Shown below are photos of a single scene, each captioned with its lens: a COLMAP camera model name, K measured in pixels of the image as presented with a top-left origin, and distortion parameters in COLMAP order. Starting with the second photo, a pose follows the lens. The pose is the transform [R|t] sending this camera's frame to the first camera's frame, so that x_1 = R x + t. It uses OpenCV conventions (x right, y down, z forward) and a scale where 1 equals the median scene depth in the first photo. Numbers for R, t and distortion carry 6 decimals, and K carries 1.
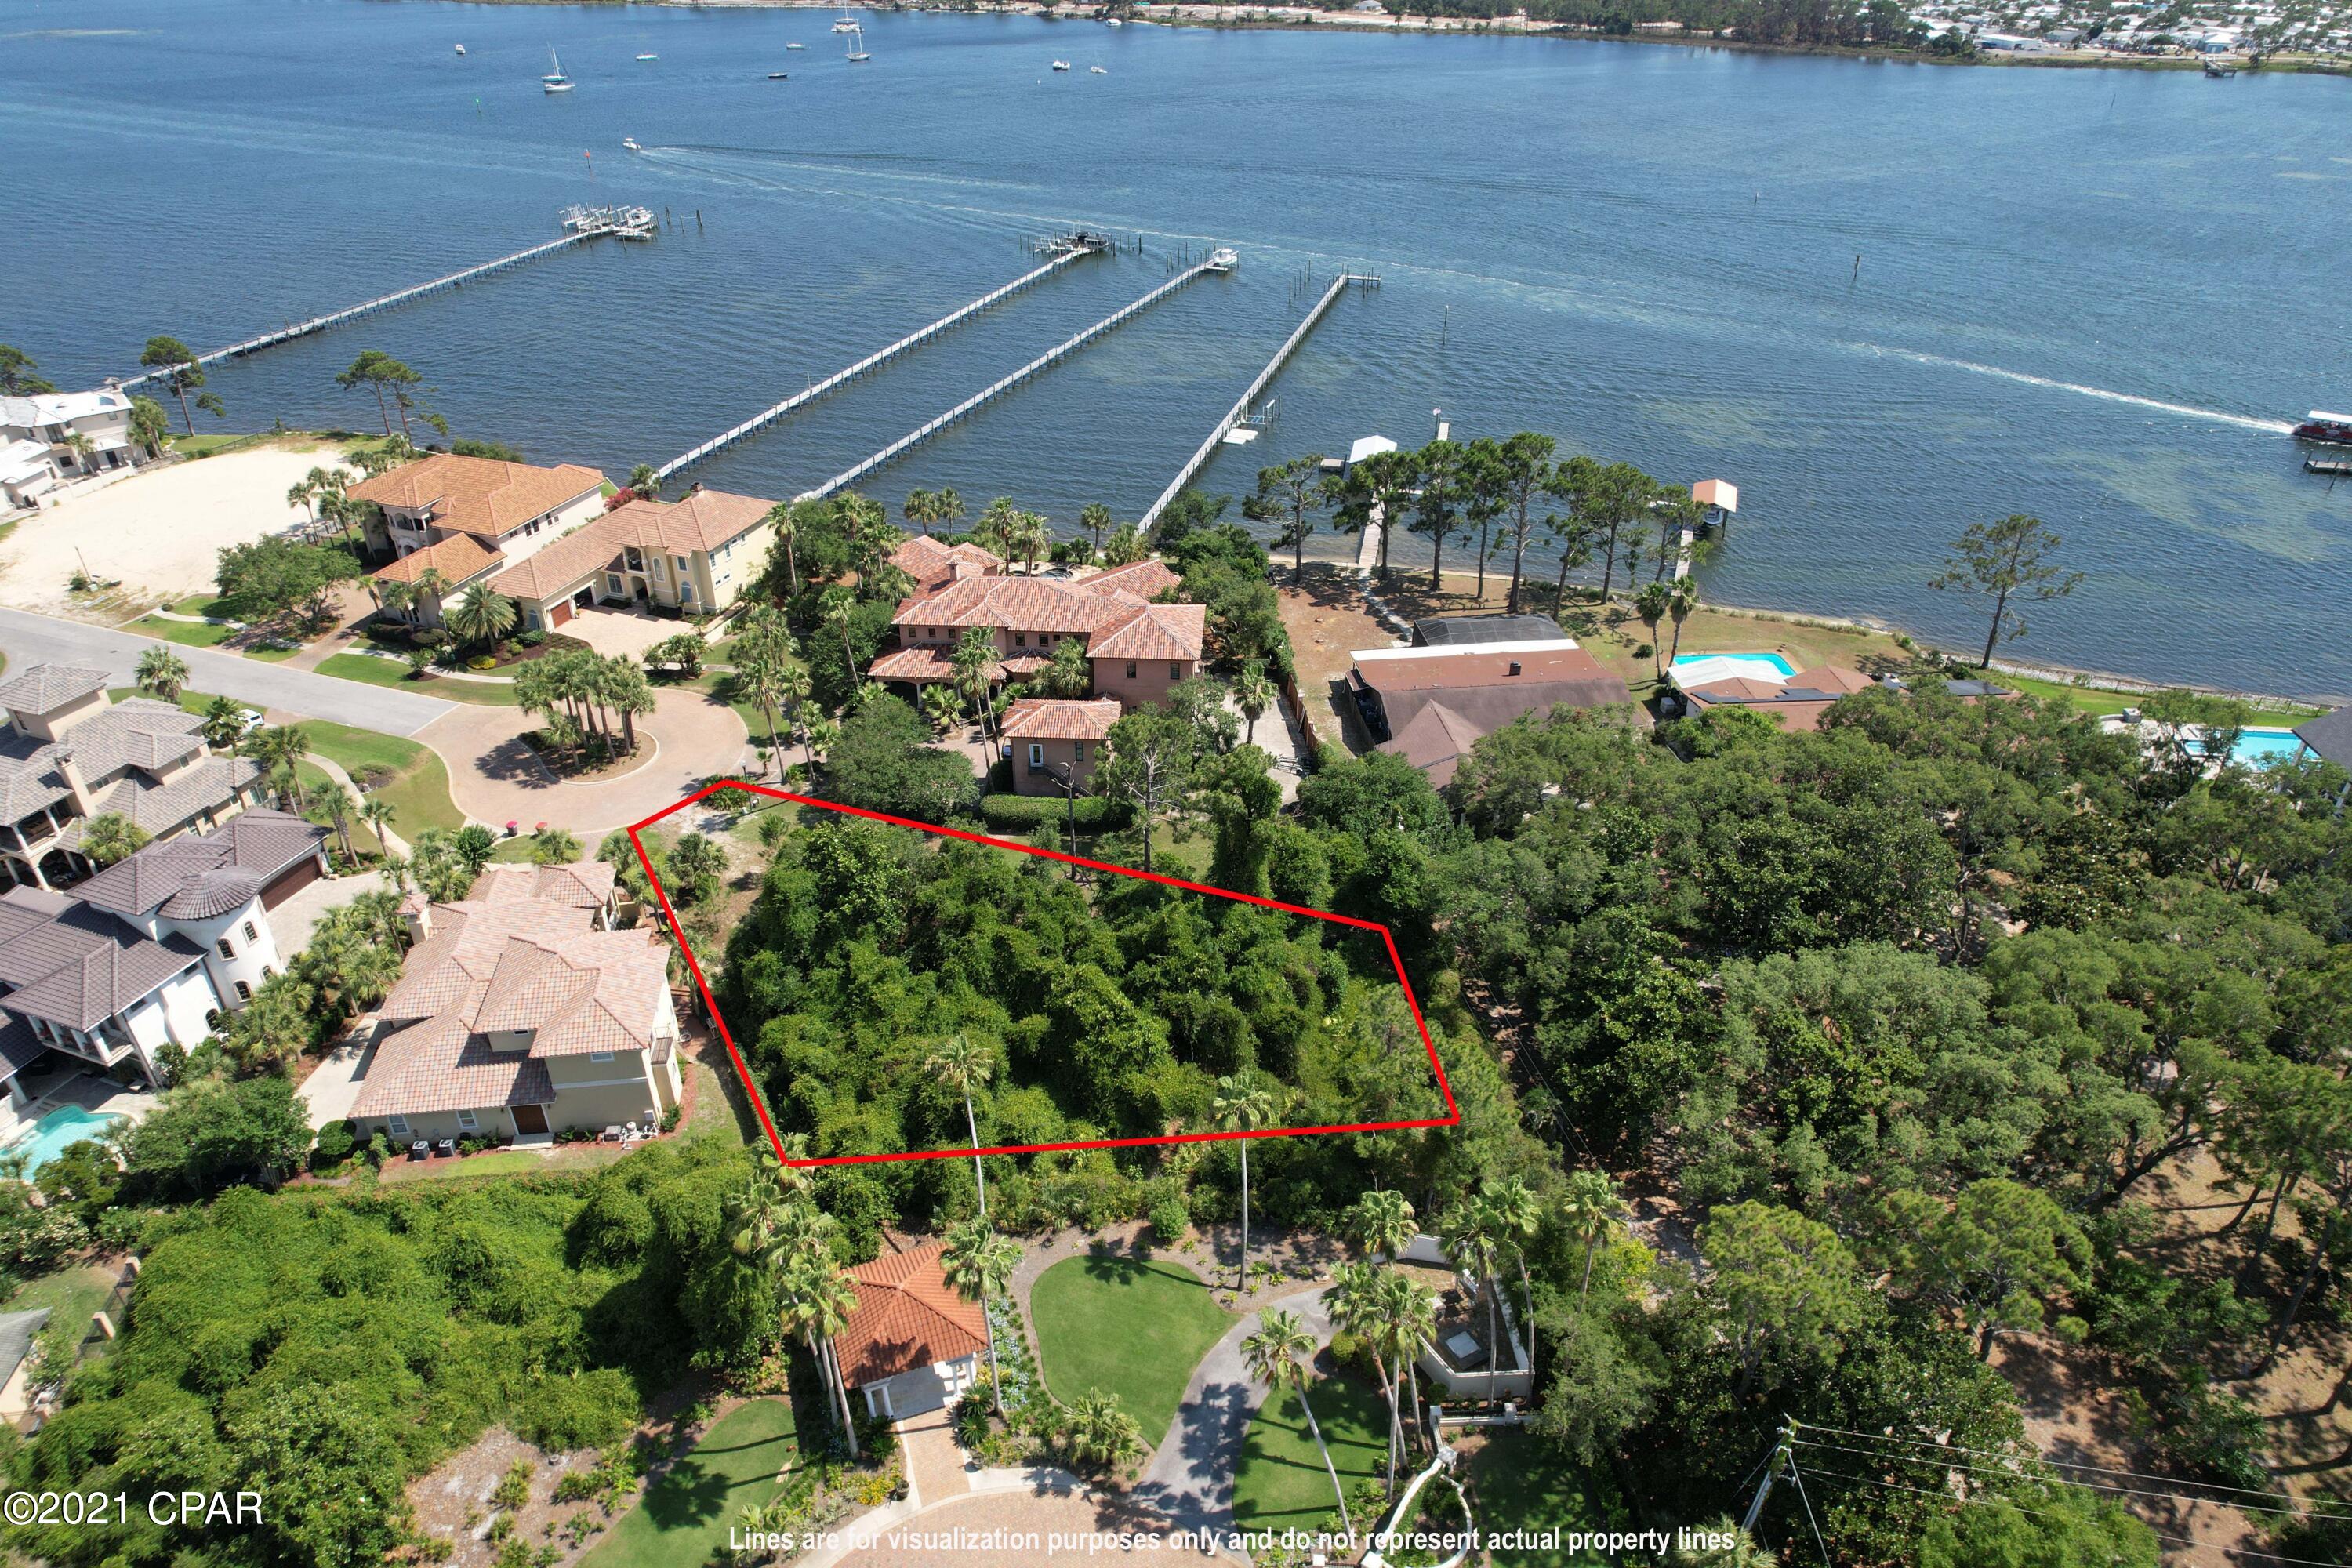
lens RADIAL K [[1544.3, 0, 1176.0], [0, 1544.3, 784.0], [0, 0, 1]] dist [-0.065245, 0.042619]
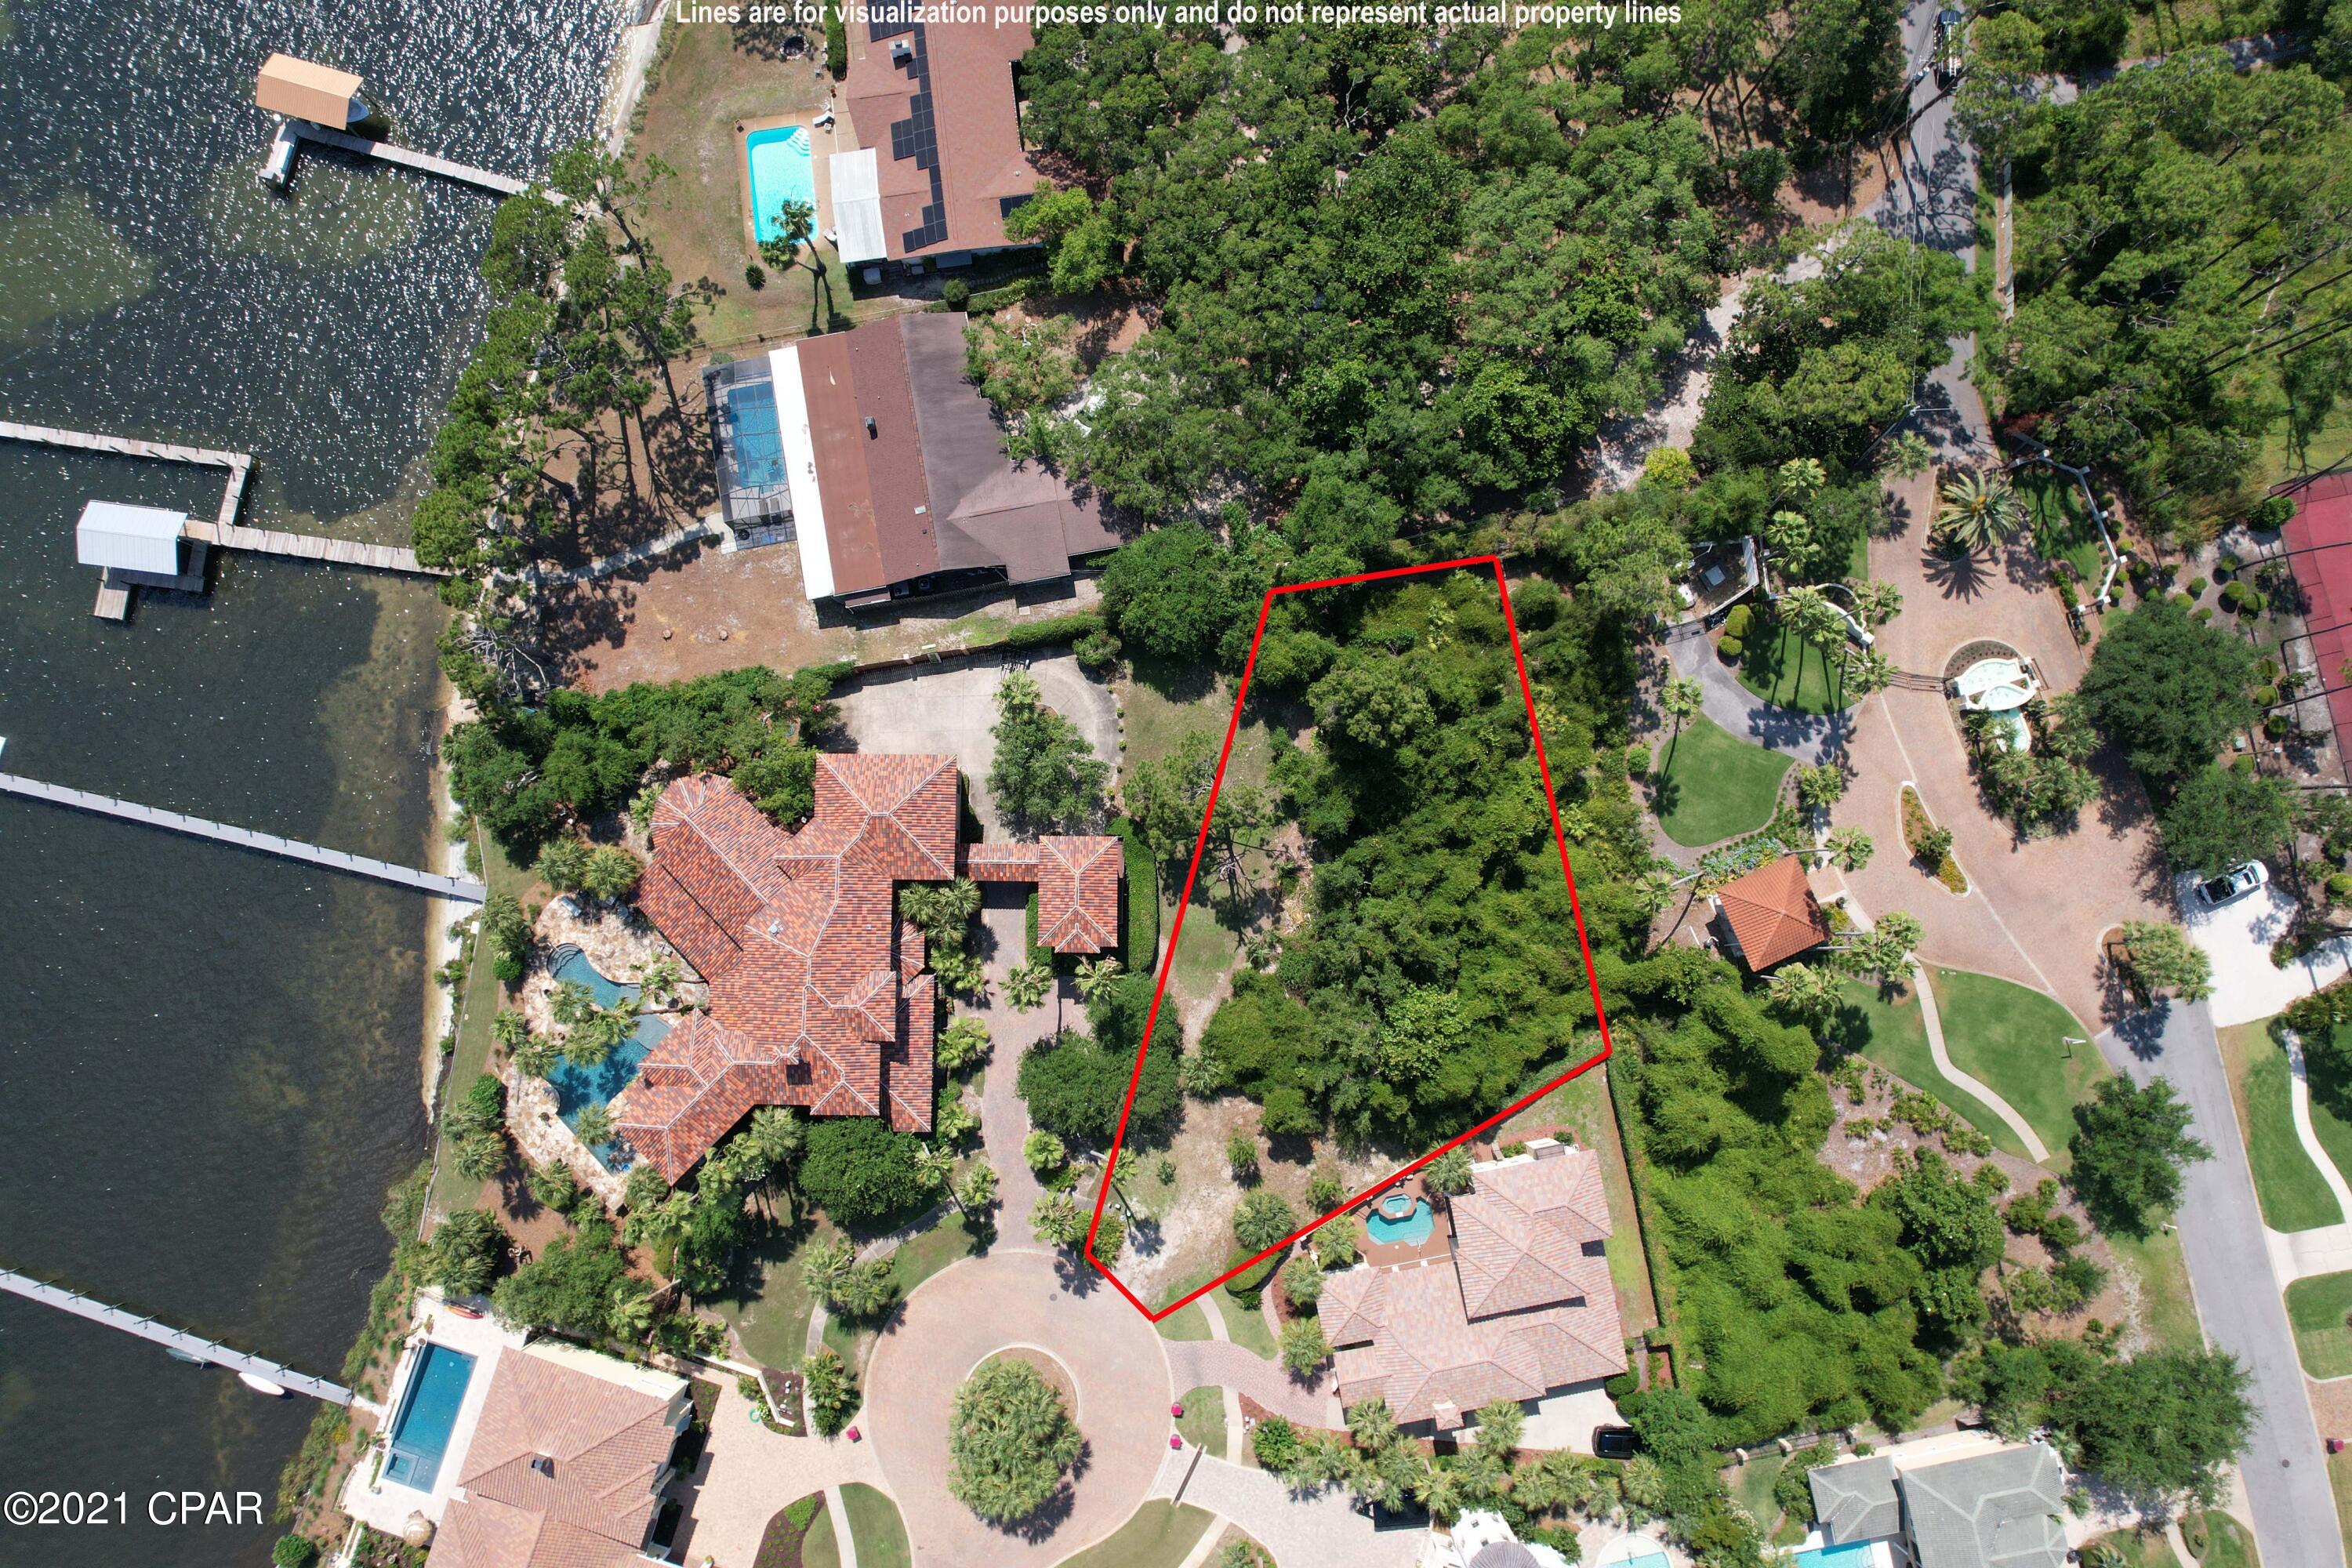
lens RADIAL K [[1527.5, 0, 1165.2], [0, 1527.5, 799.2], [0, 0, 1]] dist [-0.055787, 0.039984]
pose [[-0.055169, -0.994548, 0.088493, -0.139866], [0.508988, 0.048235, 0.859421, -1.147281], [-0.859004, 0.092455, 0.503552, 0.627965]]
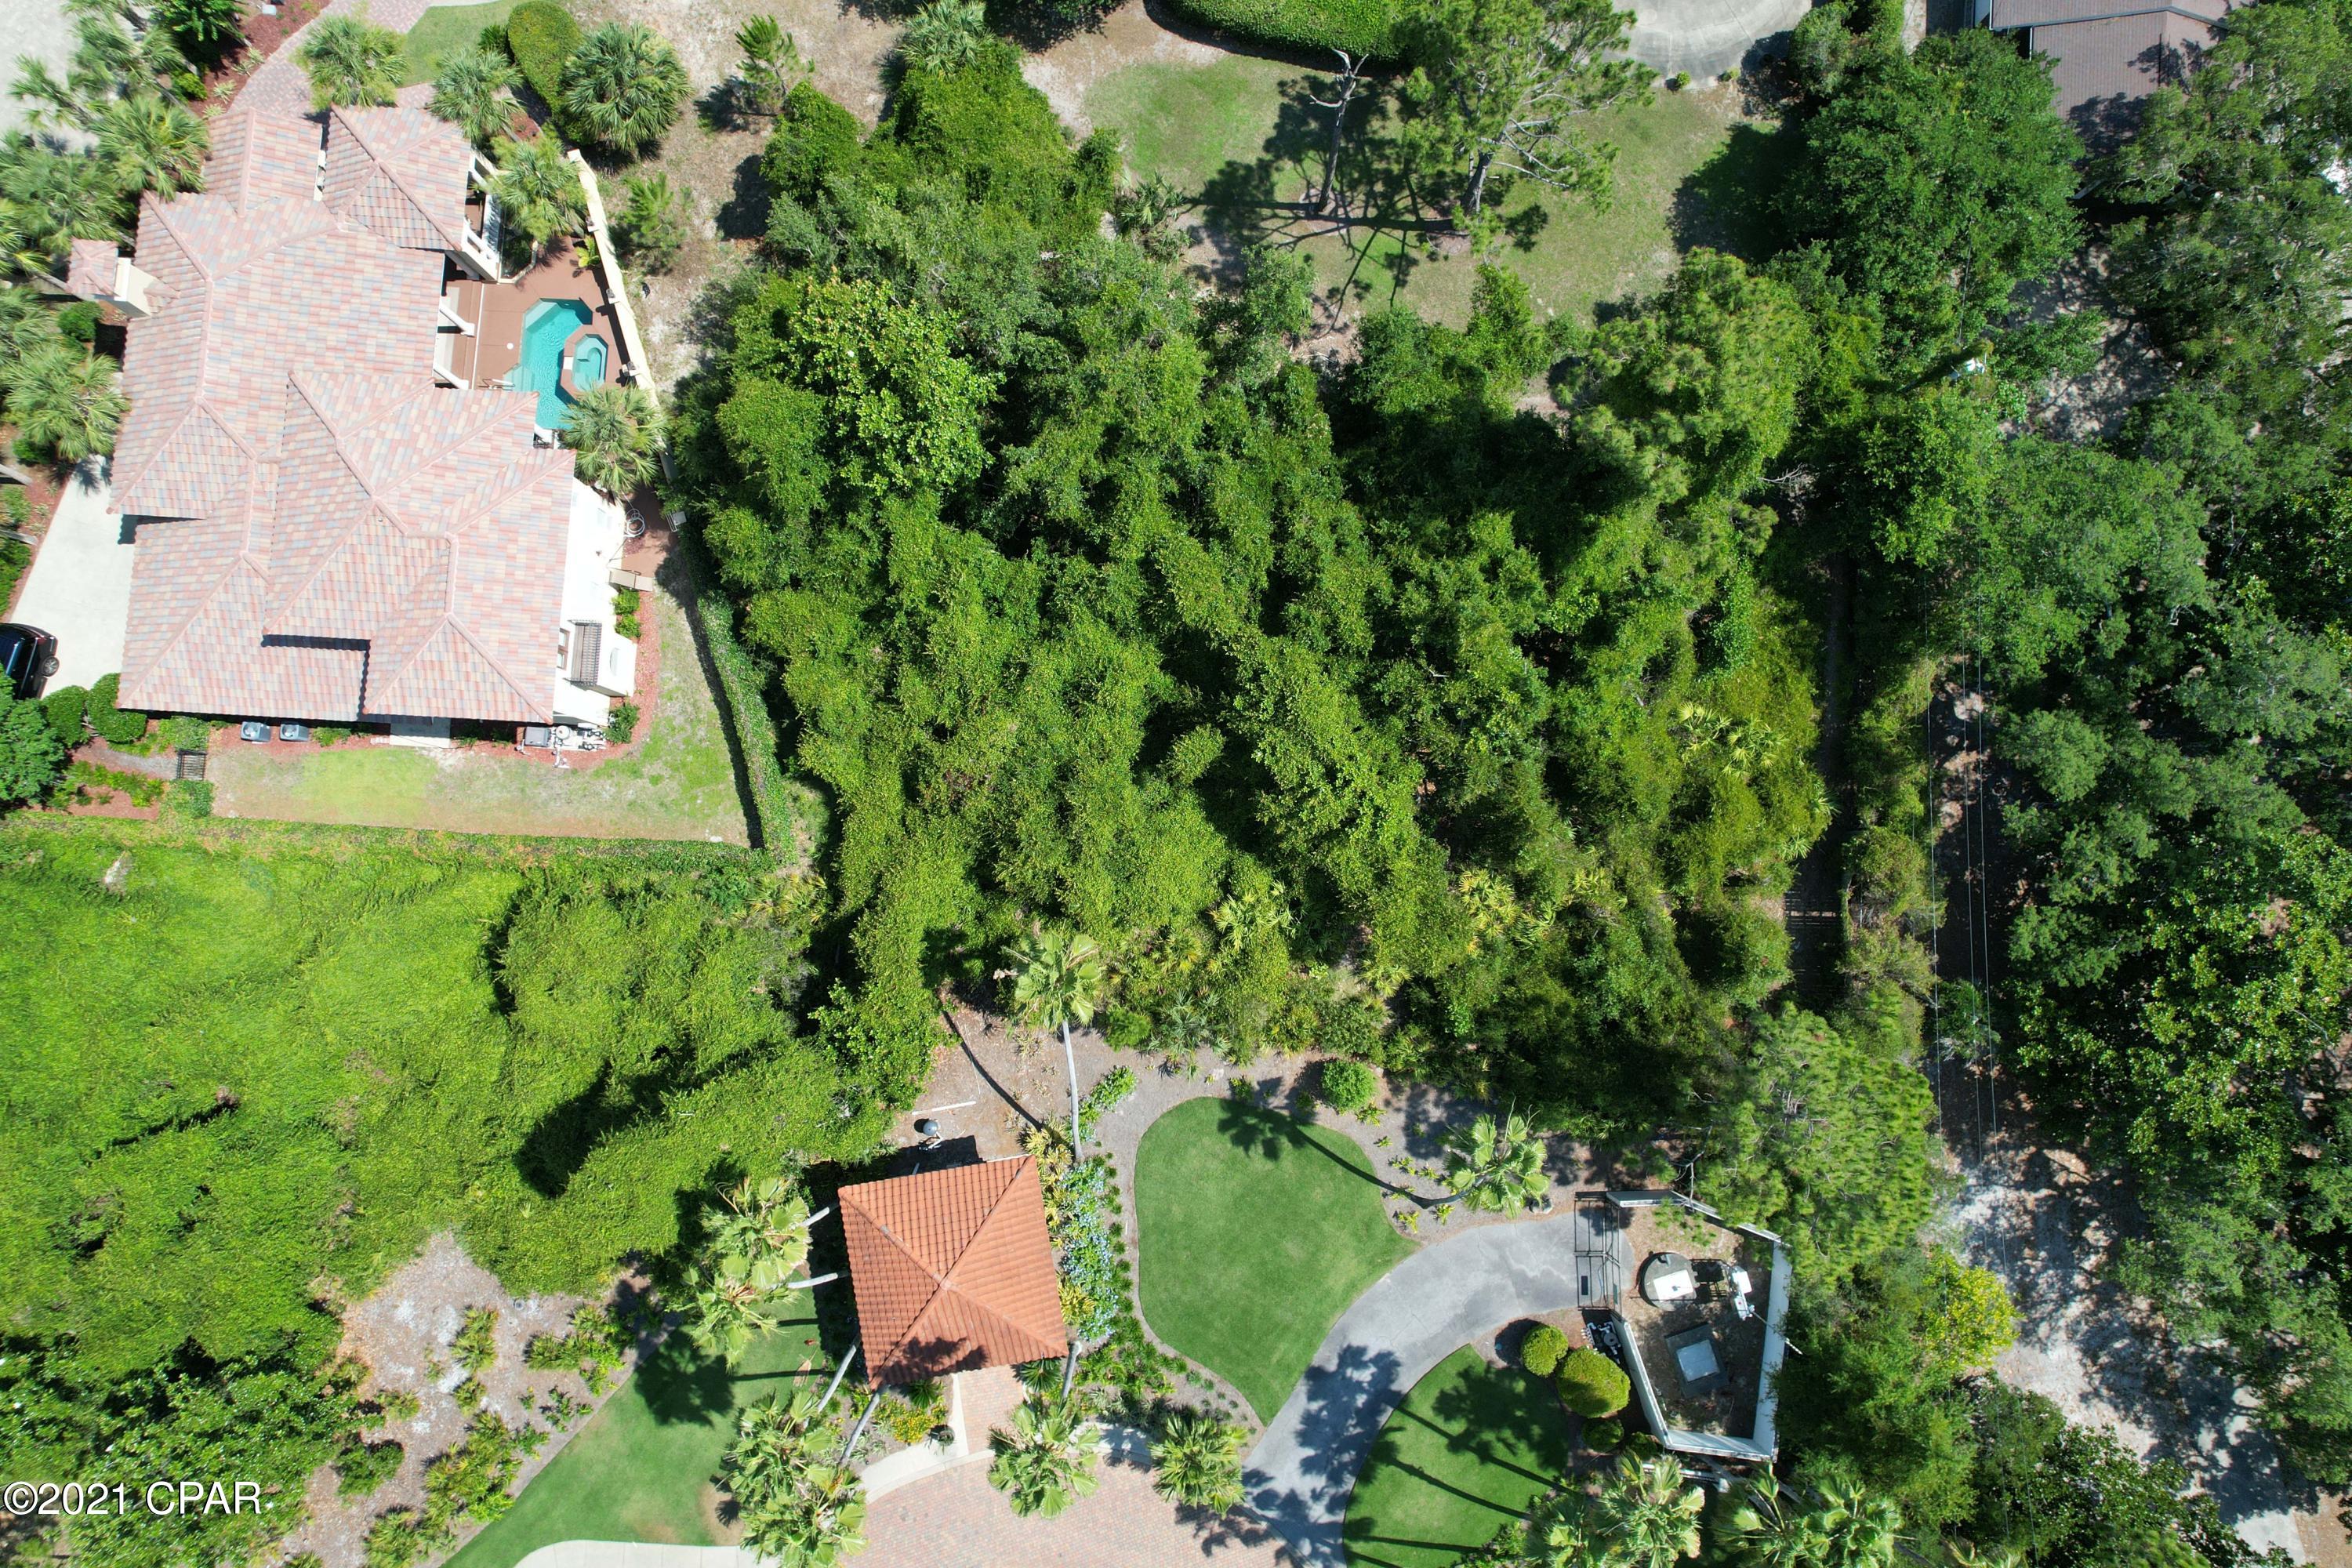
lens RADIAL K [[1512.0, 0, 1165.1], [0, 1512.0, 797.6], [0, 0, 1]] dist [-0.070476, 0.067676]
pose [[0.982291, 0.187076, -0.010375, -0.097203], [-0.098432, 0.562376, 0.821002, -0.312685], [0.159424, -0.805442, 0.570831, 0.674667]]
